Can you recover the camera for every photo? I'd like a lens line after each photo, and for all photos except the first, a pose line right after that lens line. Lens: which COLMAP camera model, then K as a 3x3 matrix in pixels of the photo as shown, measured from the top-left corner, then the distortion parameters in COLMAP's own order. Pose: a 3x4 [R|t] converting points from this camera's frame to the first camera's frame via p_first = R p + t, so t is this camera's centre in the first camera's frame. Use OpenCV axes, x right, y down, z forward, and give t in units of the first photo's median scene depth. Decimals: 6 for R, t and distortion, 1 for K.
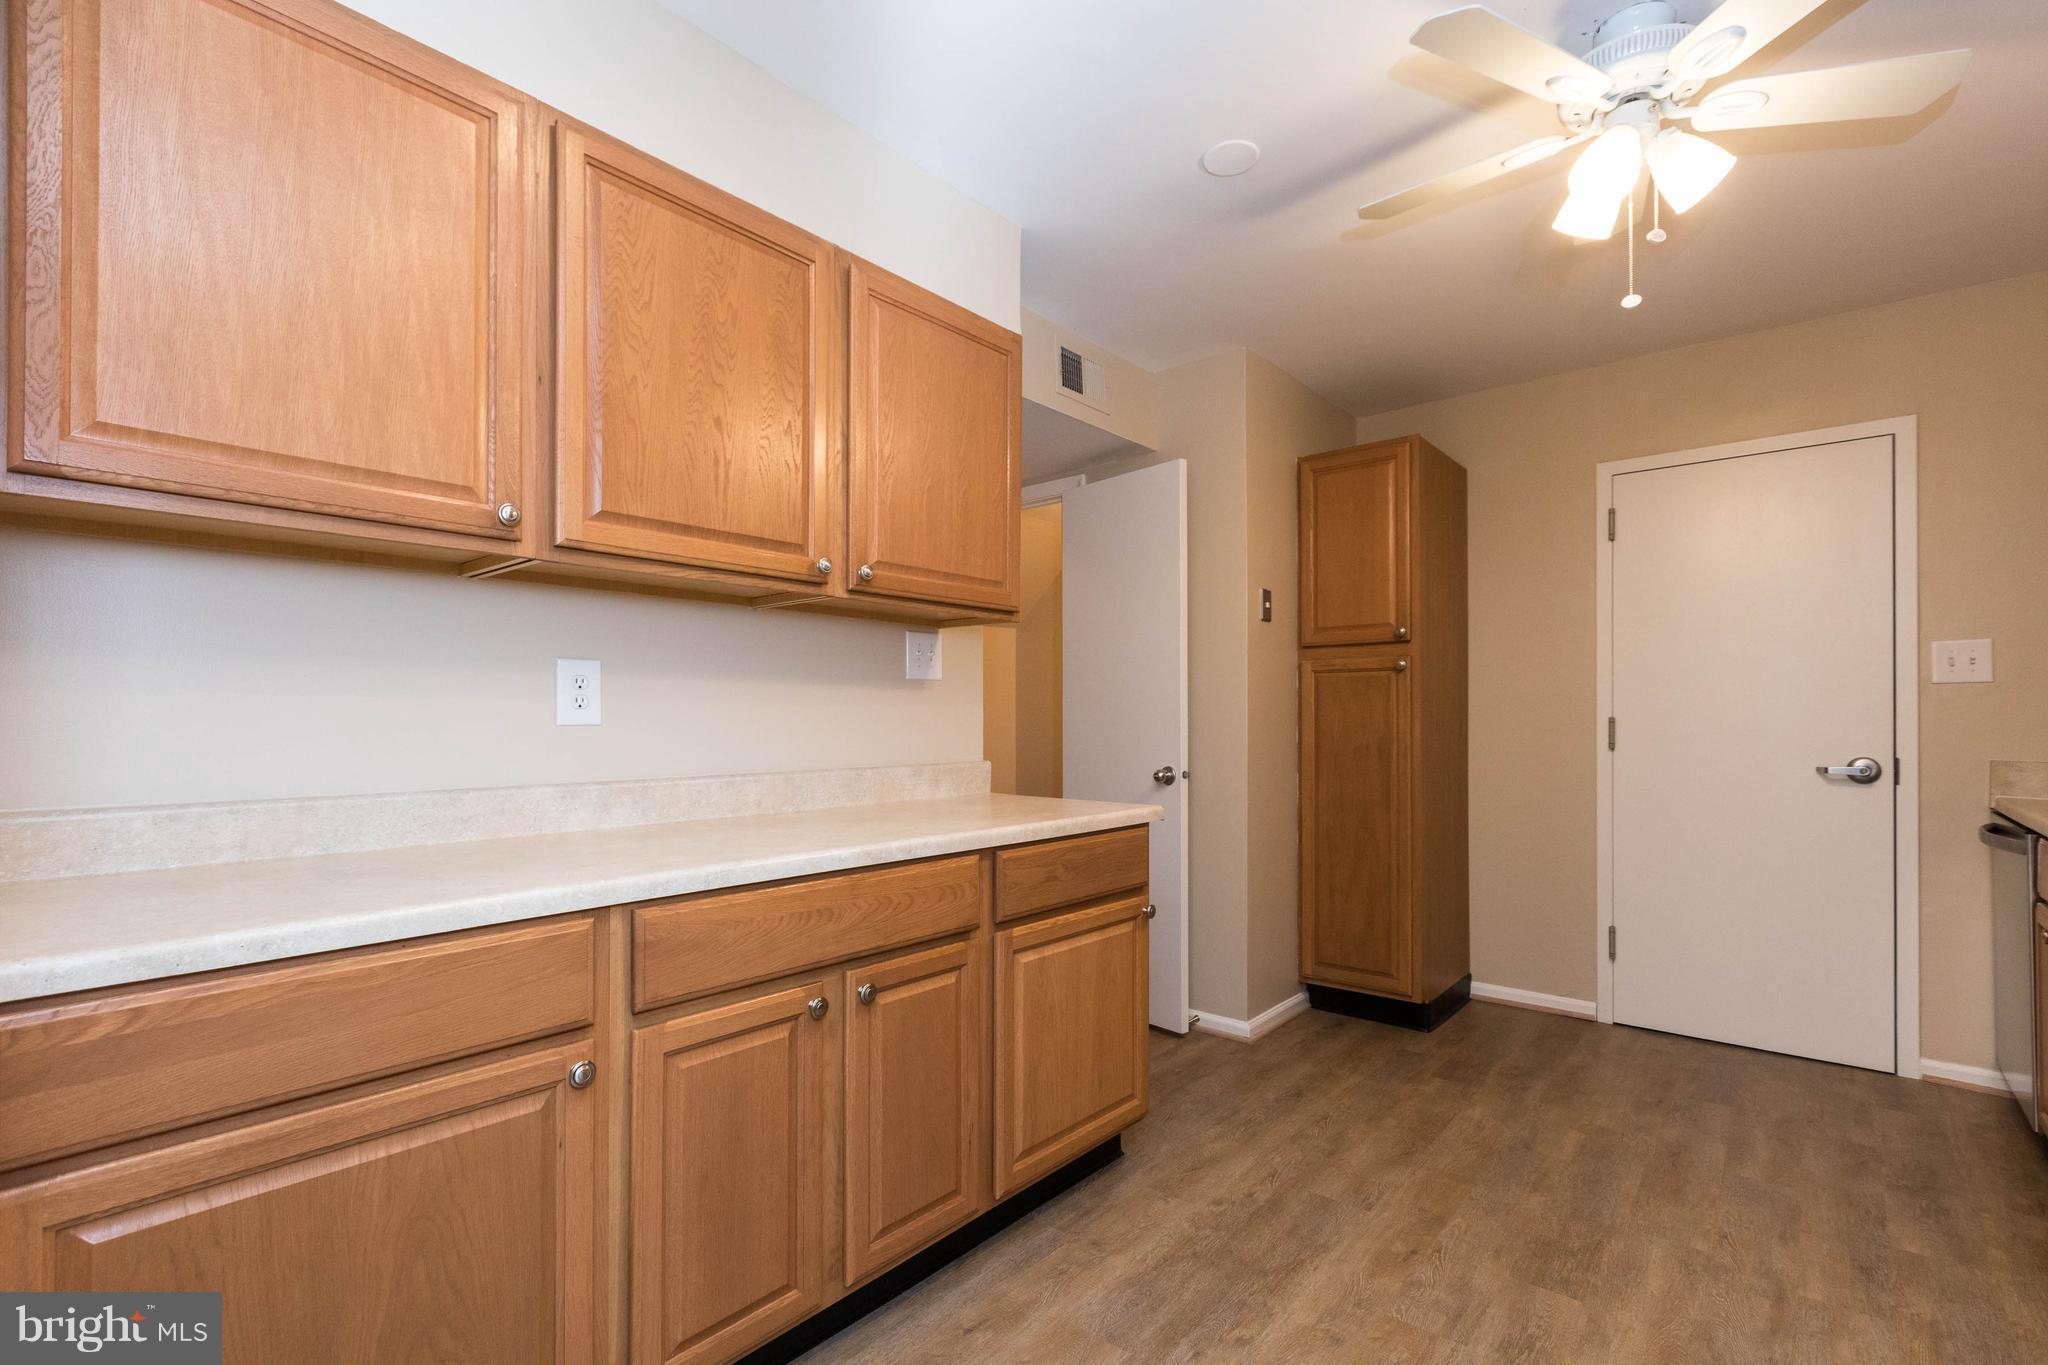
lens RADIAL K [[921.0, 0, 1032.3], [0, 921.0, 716.6], [0, 0, 1]] dist [0.000033, 0.000145]
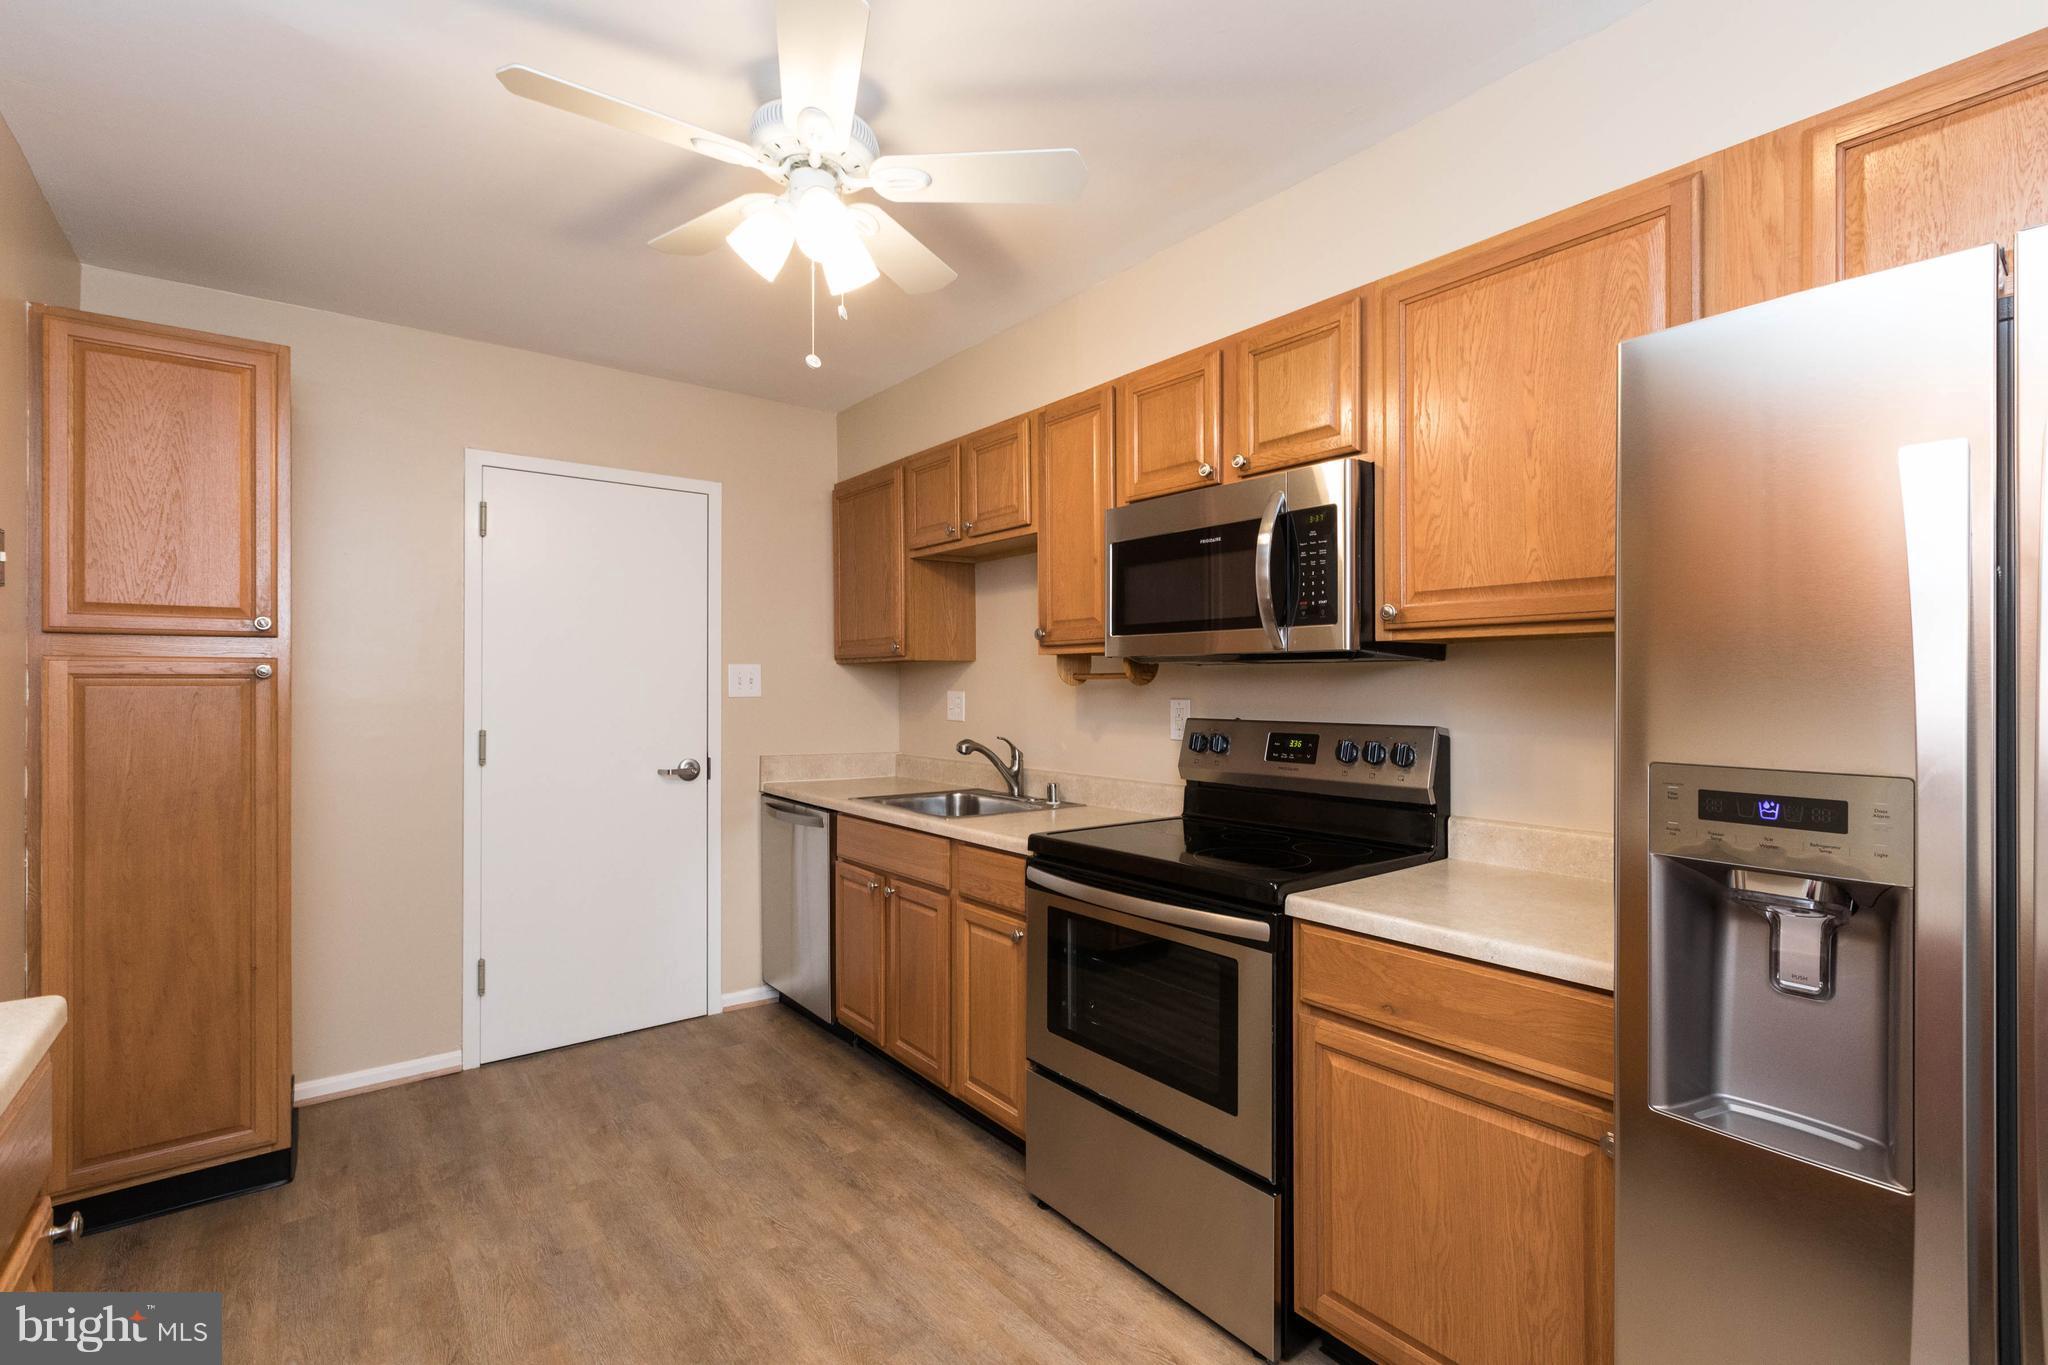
lens RADIAL K [[925.8, 0, 1024.0], [0, 925.8, 682.5], [0, 0, 1]] dist [0.000855, -0.000197]
pose [[0.199386, 0.001414, 0.979920, -0.193237], [-0.003281, 0.999994, -0.000776, -0.056680], [-0.979915, -0.003060, 0.199390, 0.345112]]
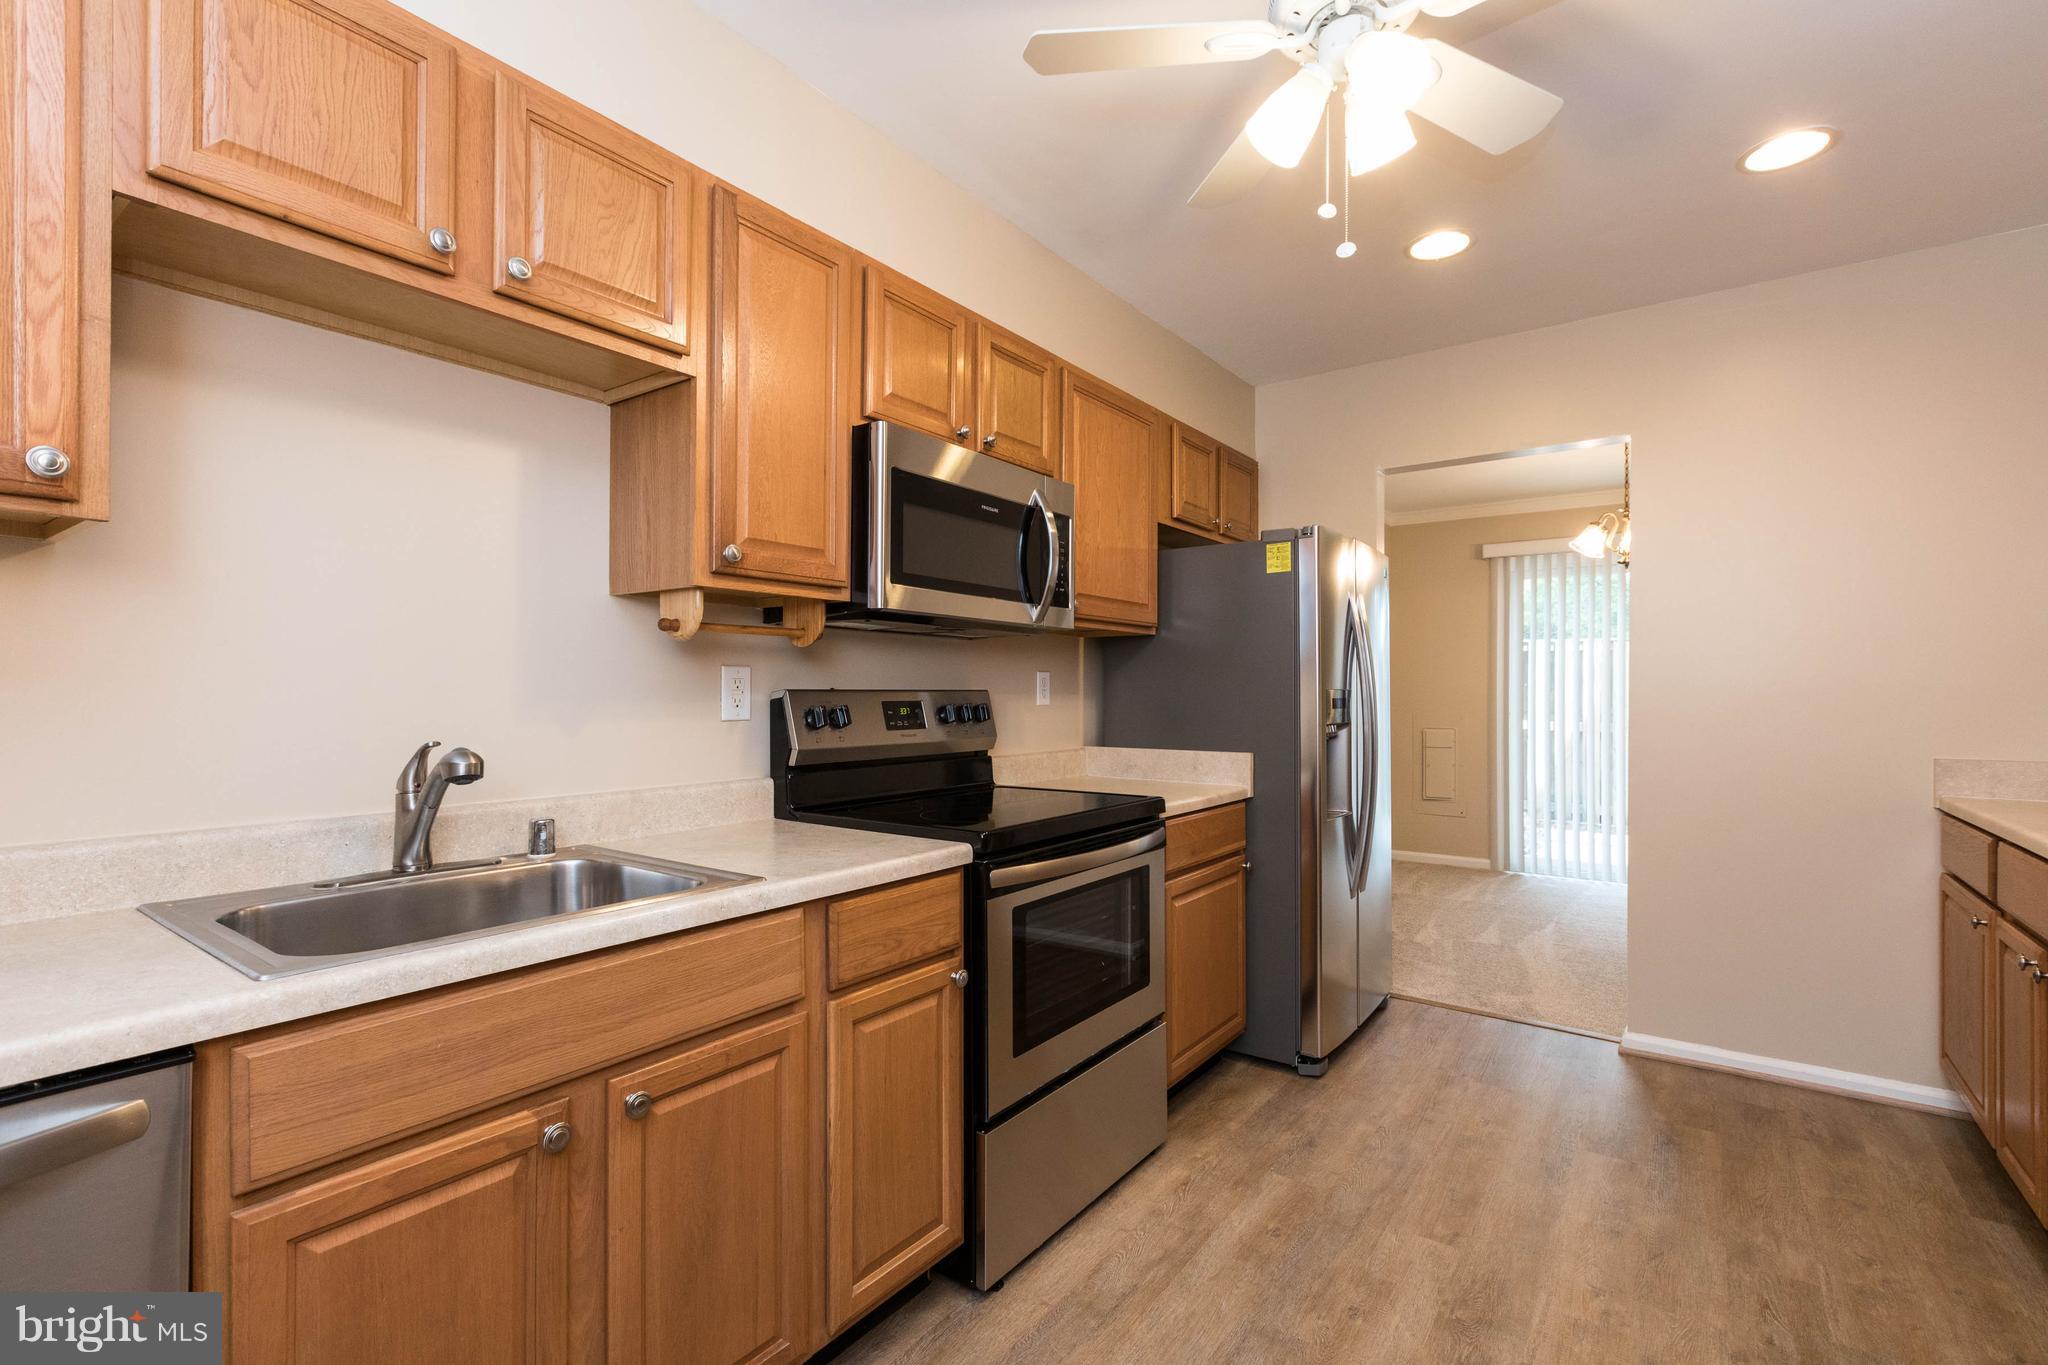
lens RADIAL K [[923.3, 0, 1023.5], [0, 923.3, 696.2], [0, 0, 1]] dist [0.000387, 0.000105]
pose [[-0.996579, 0.000066, -0.082648, 0.686204], [0.000329, 0.999995, -0.003167, -0.011146], [0.082647, -0.003184, -0.996574, 1.184734]]
